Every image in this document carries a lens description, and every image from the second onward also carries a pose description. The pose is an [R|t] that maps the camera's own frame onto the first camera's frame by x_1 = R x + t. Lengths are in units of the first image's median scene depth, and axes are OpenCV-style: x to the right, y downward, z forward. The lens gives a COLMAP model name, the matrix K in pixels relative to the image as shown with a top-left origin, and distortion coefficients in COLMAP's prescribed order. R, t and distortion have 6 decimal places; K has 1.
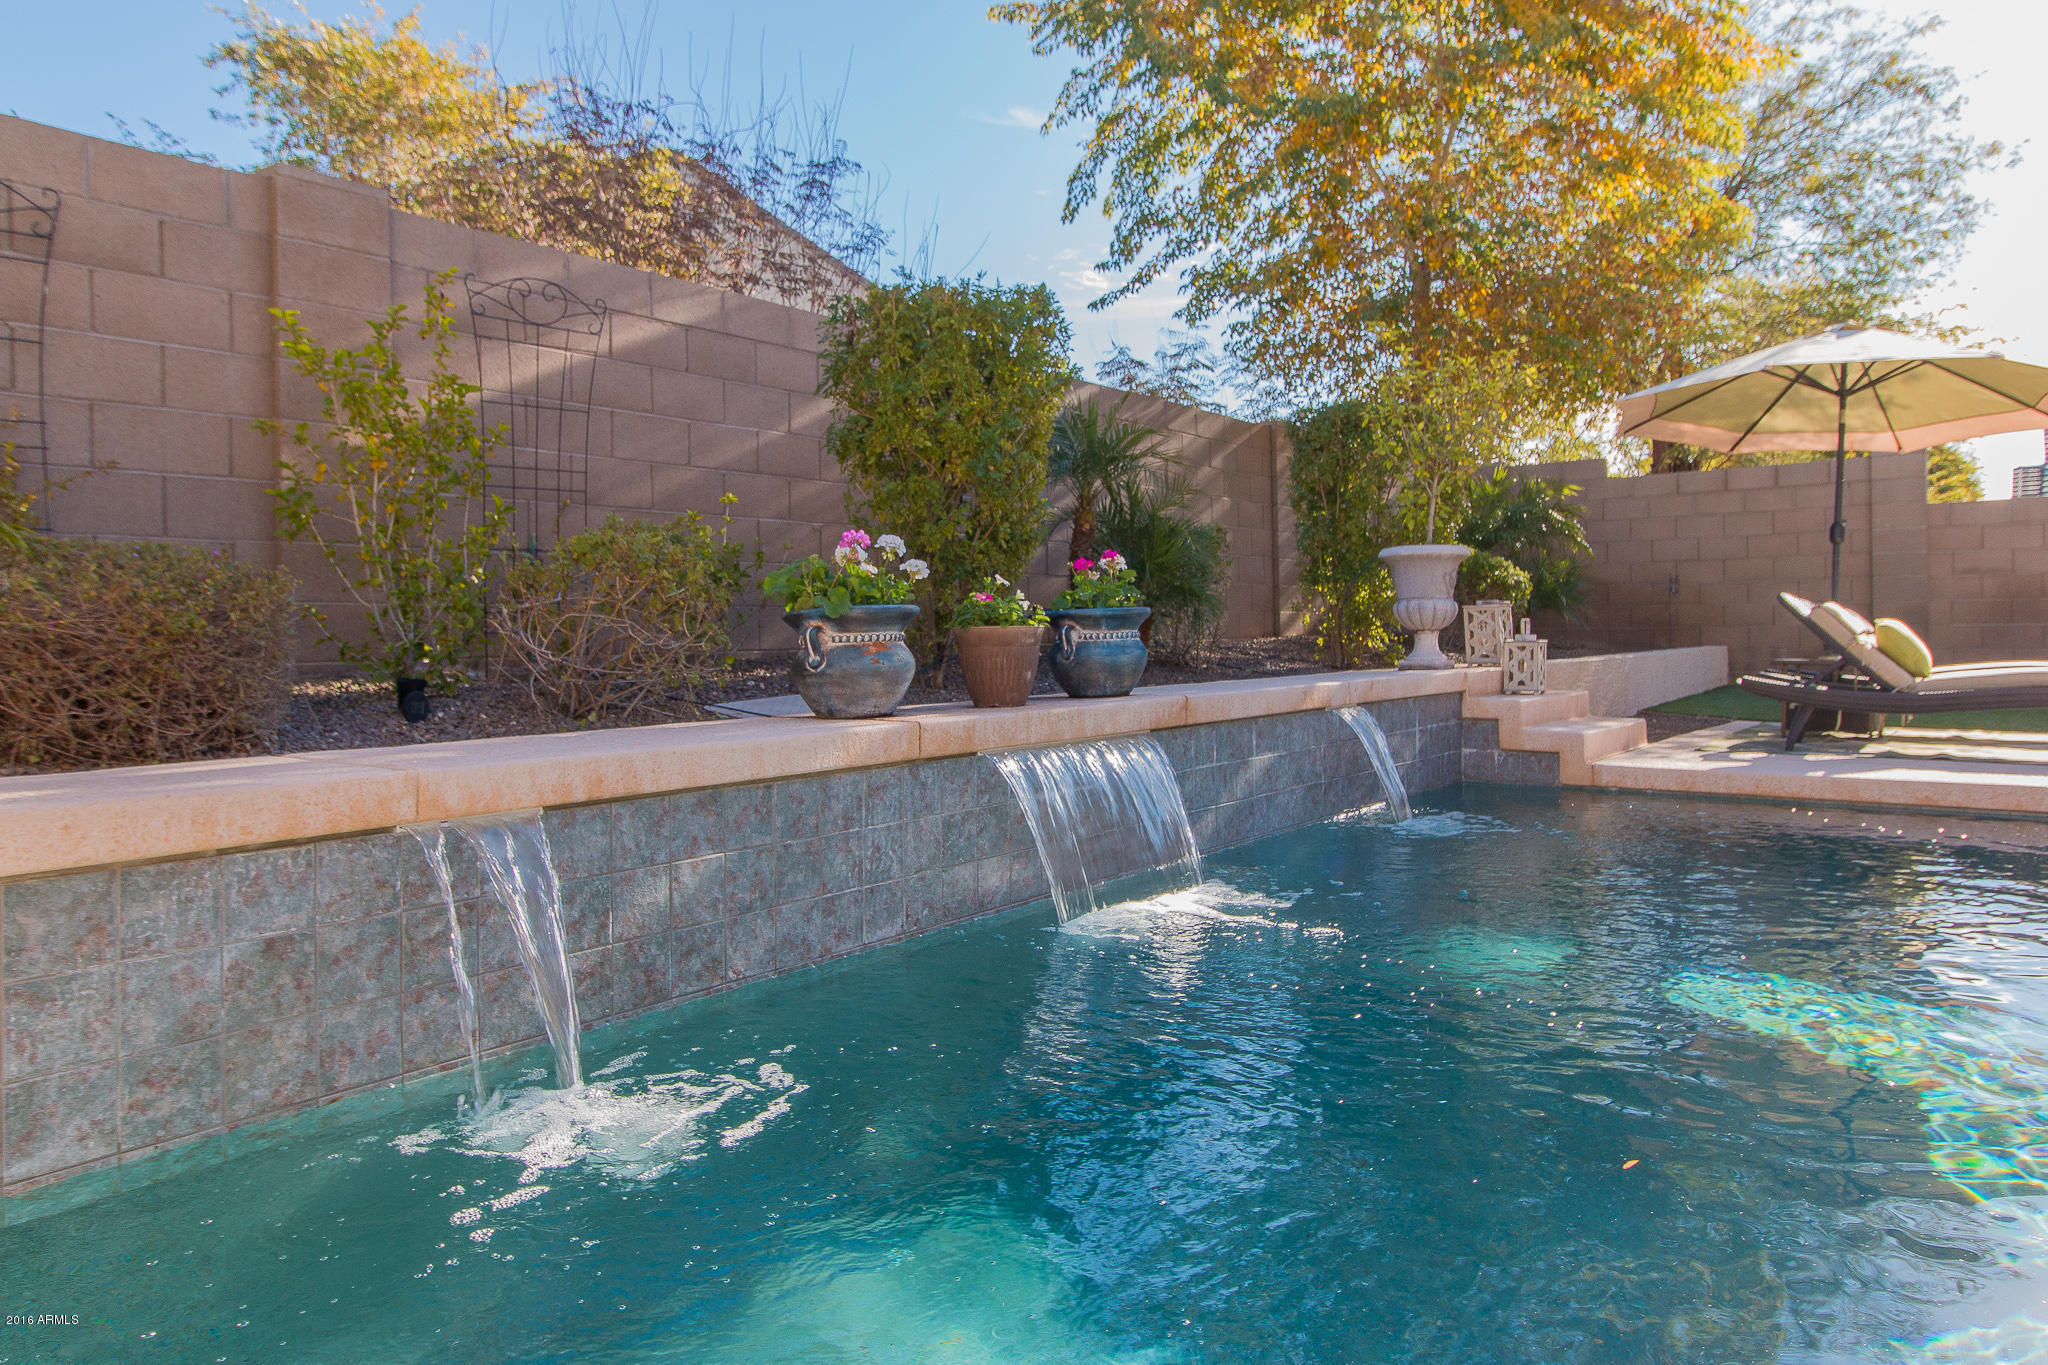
lens RADIAL K [[1322.6, 0, 1023.2], [0, 1322.6, 641.0], [0, 0, 1]] dist [0.016111, 0.003623]
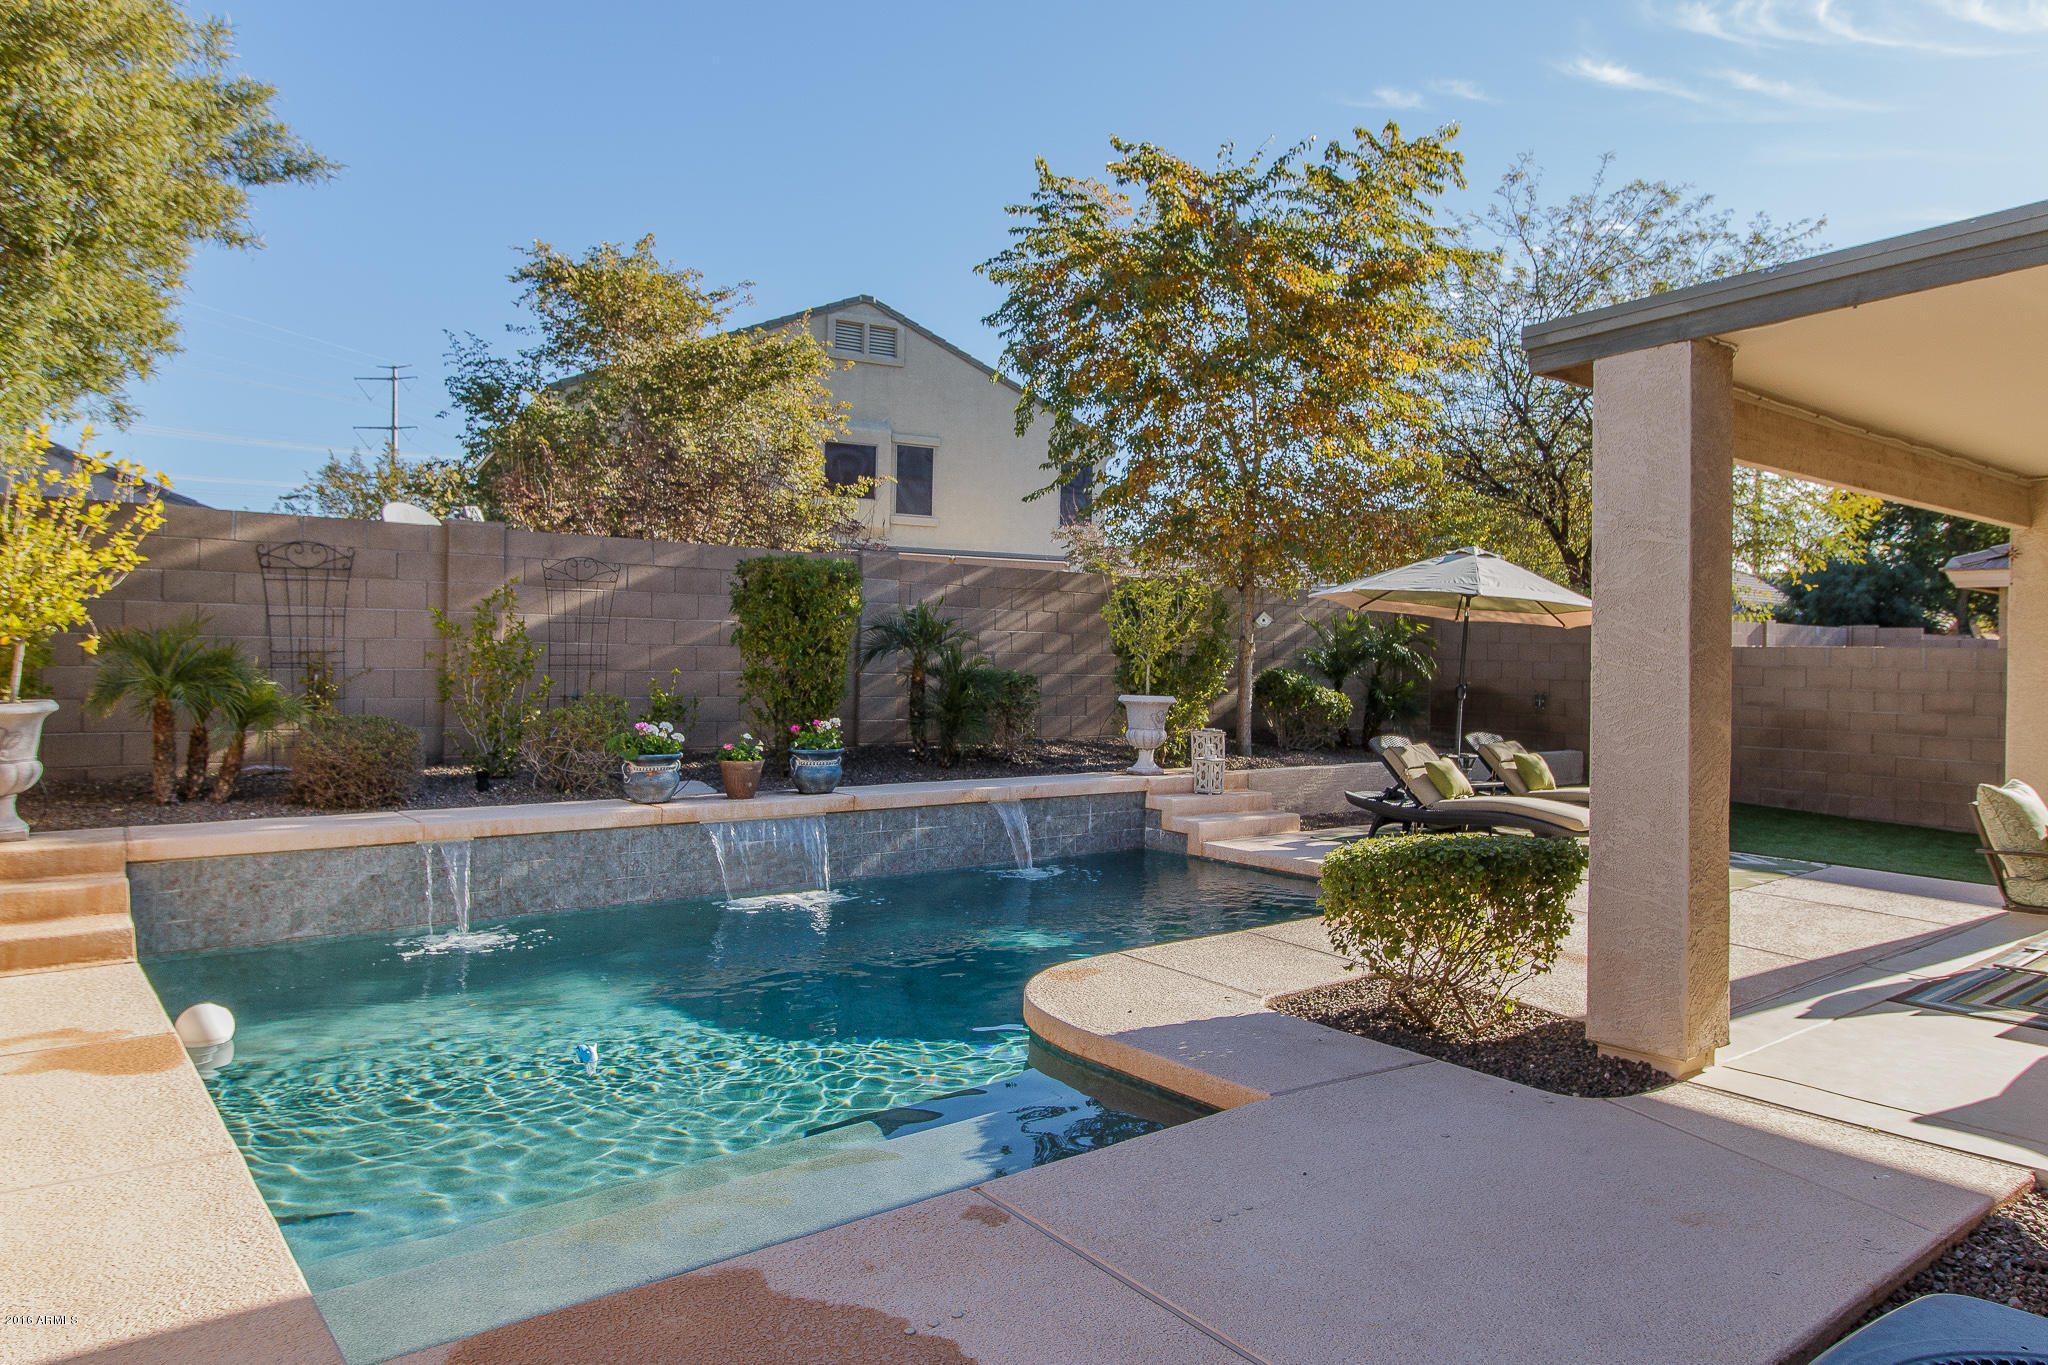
lens RADIAL K [[1322.6, 0, 1024.6], [0, 1322.6, 684.3], [0, 0, 1]] dist [0.016111, 0.003623]
pose [[0.975640, 0.040449, -0.215618, 0.824974], [-0.037457, 0.999137, 0.017948, -0.176114], [0.216158, -0.009434, 0.976313, -0.892674]]
